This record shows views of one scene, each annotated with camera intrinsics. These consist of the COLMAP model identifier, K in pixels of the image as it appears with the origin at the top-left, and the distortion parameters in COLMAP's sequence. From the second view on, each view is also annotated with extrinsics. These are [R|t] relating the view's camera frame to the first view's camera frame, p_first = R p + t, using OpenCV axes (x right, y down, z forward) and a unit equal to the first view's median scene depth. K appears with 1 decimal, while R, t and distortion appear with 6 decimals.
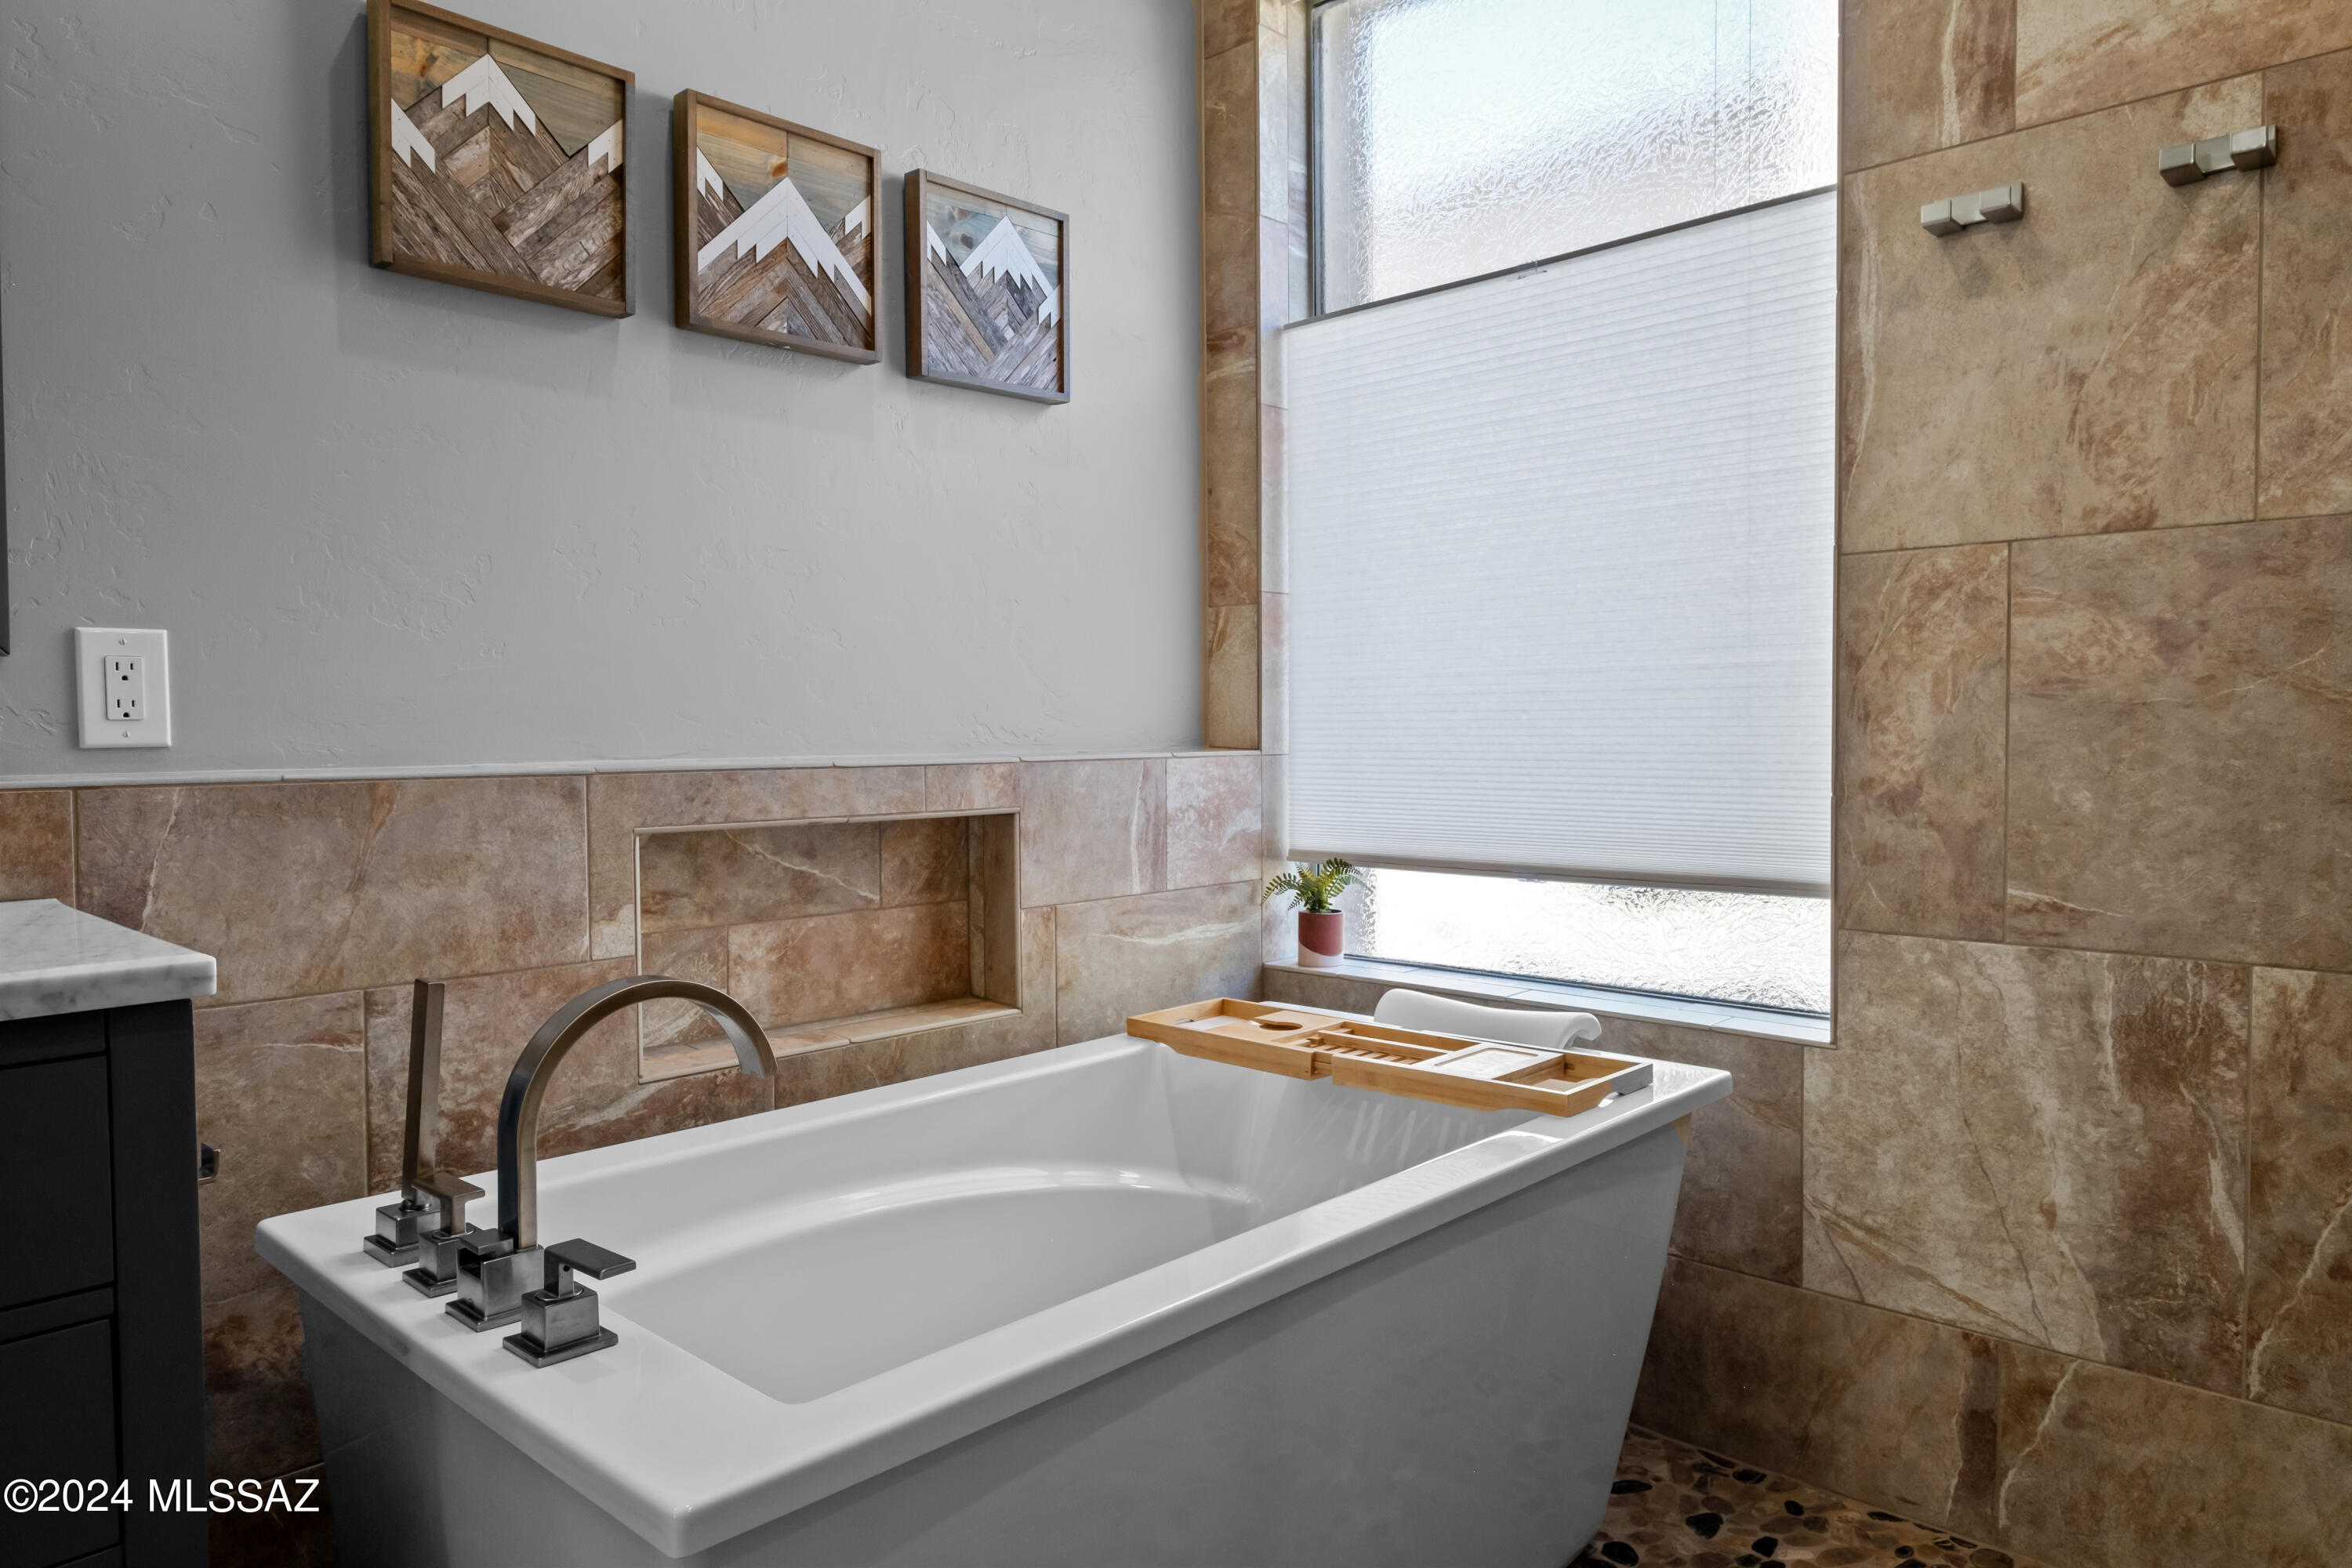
lens RADIAL K [[1528.0, 0, 1192.9], [0, 1528.0, 766.3], [0, 0, 1]] dist [0.002616, -0.002041]
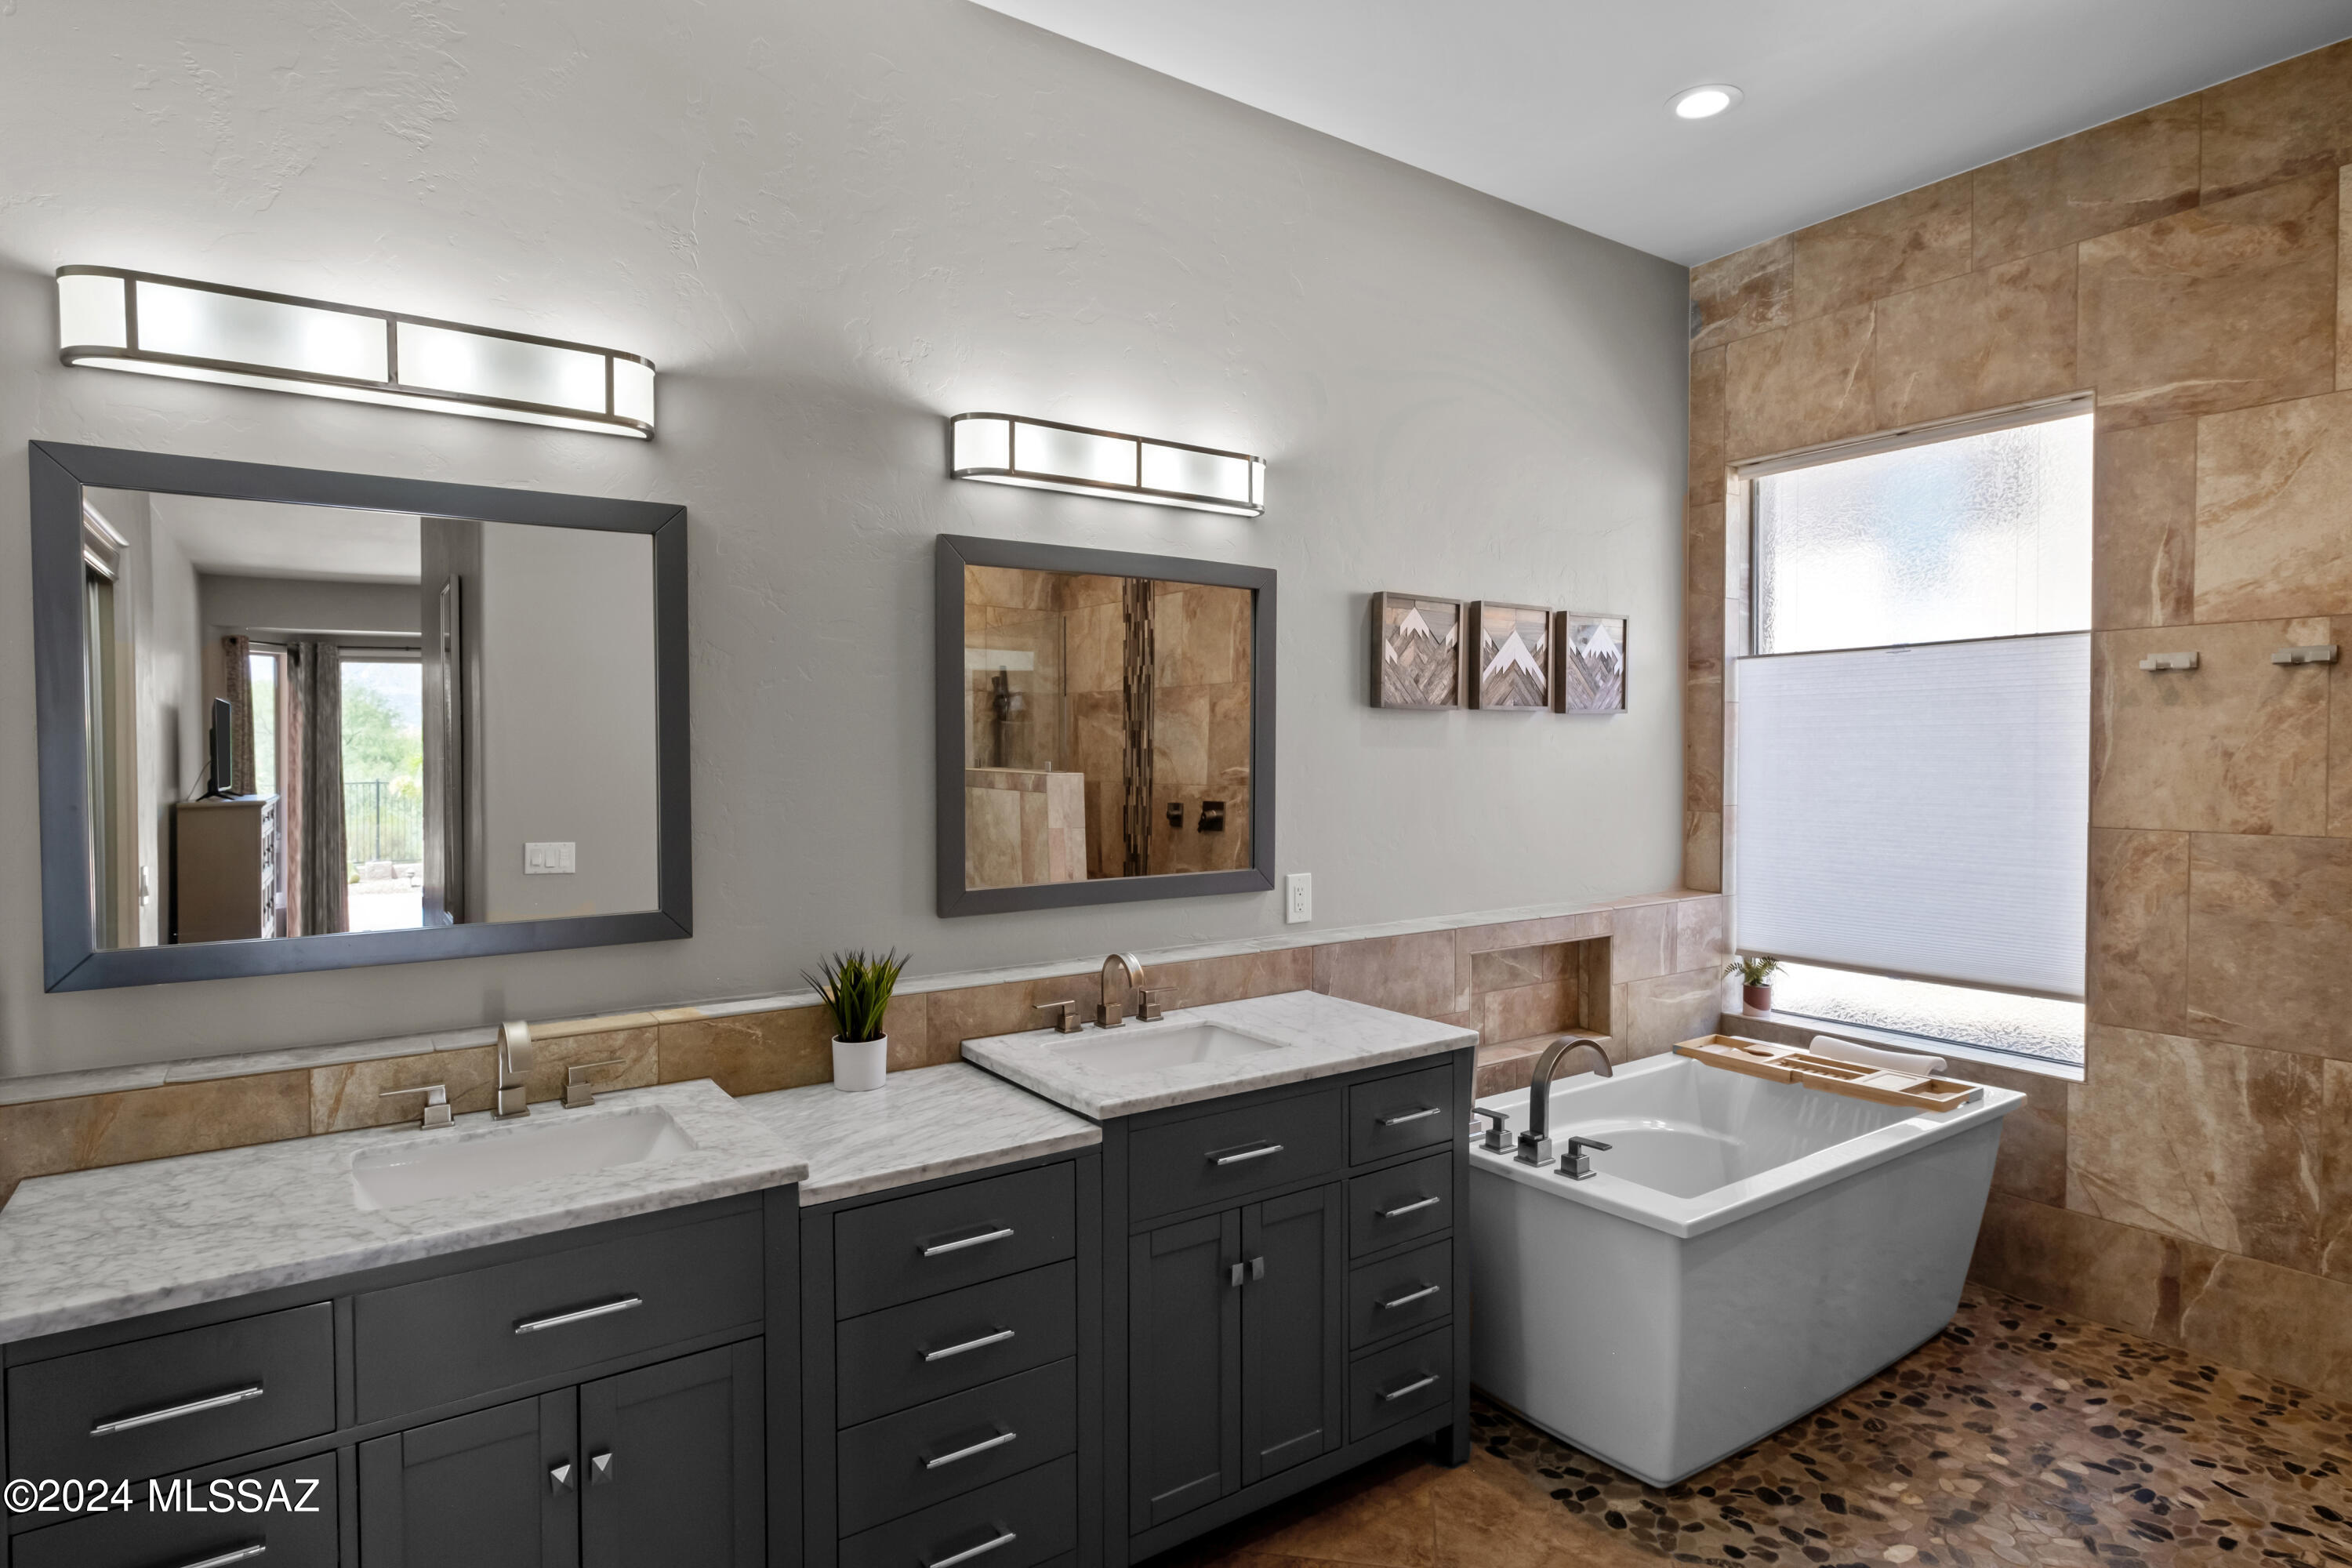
lens RADIAL K [[1262.3, 0, 1178.0], [0, 1262.3, 772.4], [0, 0, 1]] dist [0.001456, -0.003818]
pose [[0.977896, 0.008538, -0.208915, -0.360157], [-0.009950, 0.999934, -0.005709, -0.182874], [0.208853, 0.007661, 0.977917, -0.773709]]
